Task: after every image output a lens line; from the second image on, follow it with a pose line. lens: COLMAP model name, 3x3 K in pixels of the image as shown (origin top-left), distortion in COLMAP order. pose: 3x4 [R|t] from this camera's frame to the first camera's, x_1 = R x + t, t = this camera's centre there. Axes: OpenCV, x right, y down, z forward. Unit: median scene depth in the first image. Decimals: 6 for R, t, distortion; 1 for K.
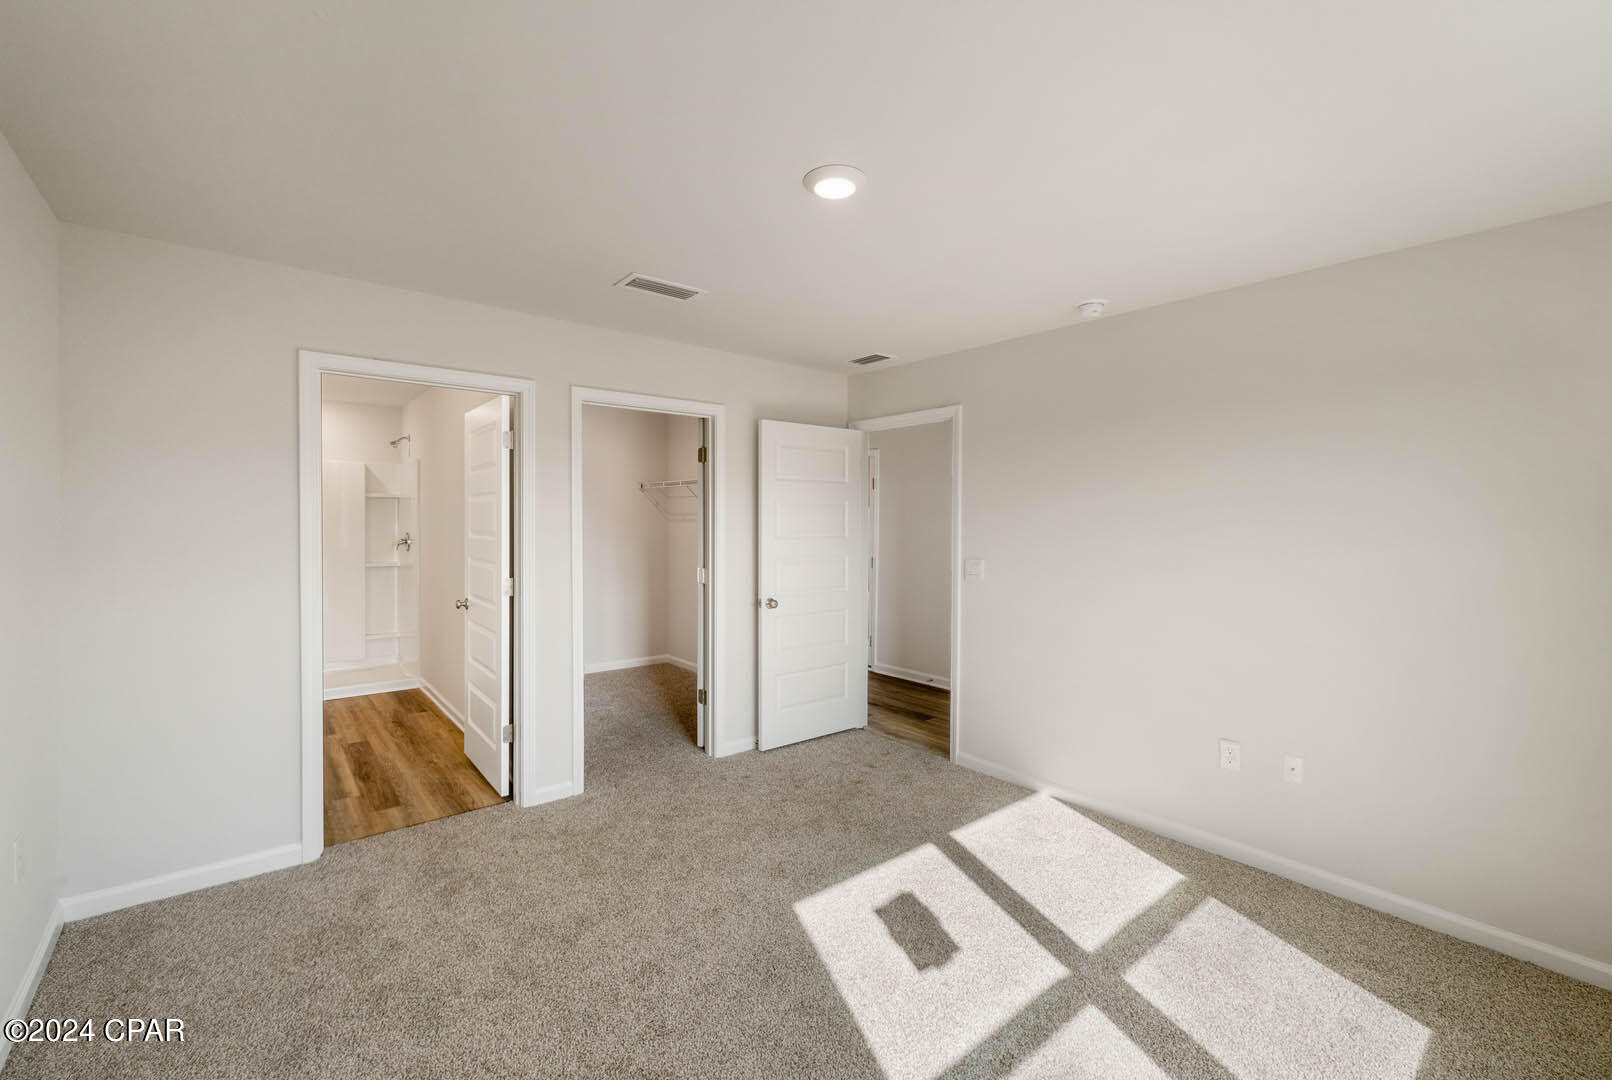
lens RADIAL K [[678.4, 0, 800.2], [0, 678.4, 533.5], [0, 0, 1]] dist [-0.009165, -0.000092]
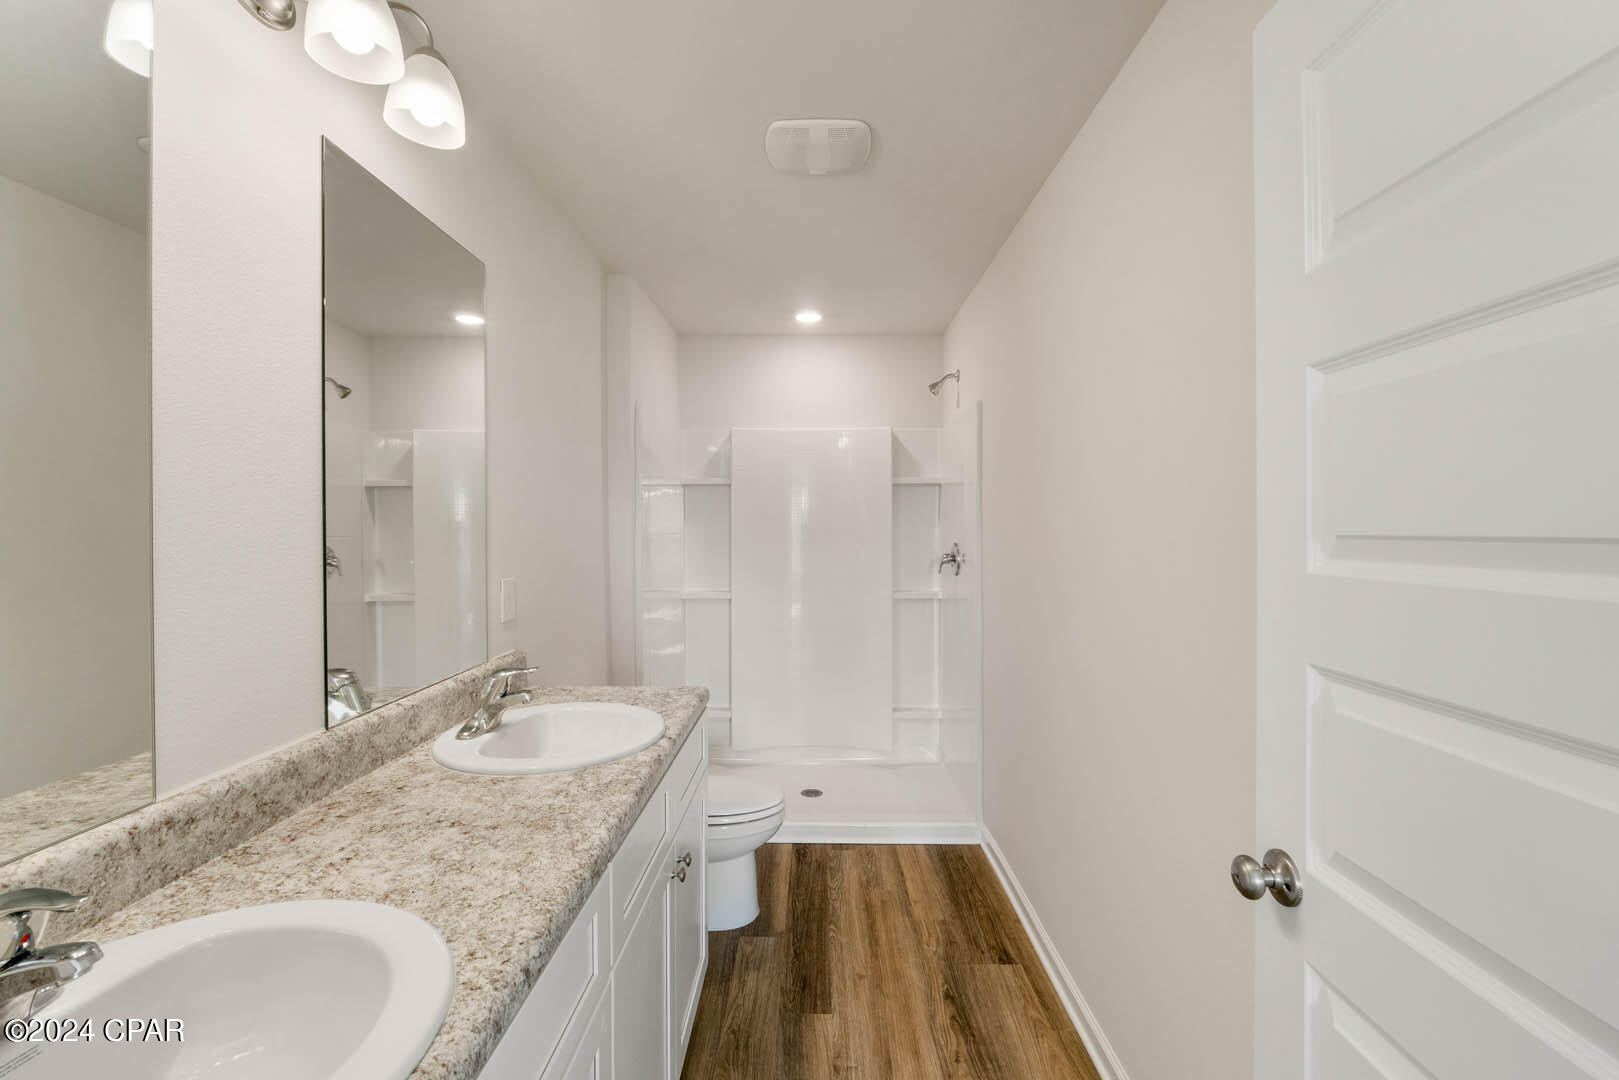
lens RADIAL K [[681.3, 0, 803.6], [0, 681.3, 533.5], [0, 0, 1]] dist [-0.009165, -0.000092]
pose [[0.761132, -0.006544, -0.648565, -0.308018], [-0.000156, 0.999947, -0.010271, -0.003276], [0.648598, 0.007919, 0.761090, 0.483768]]
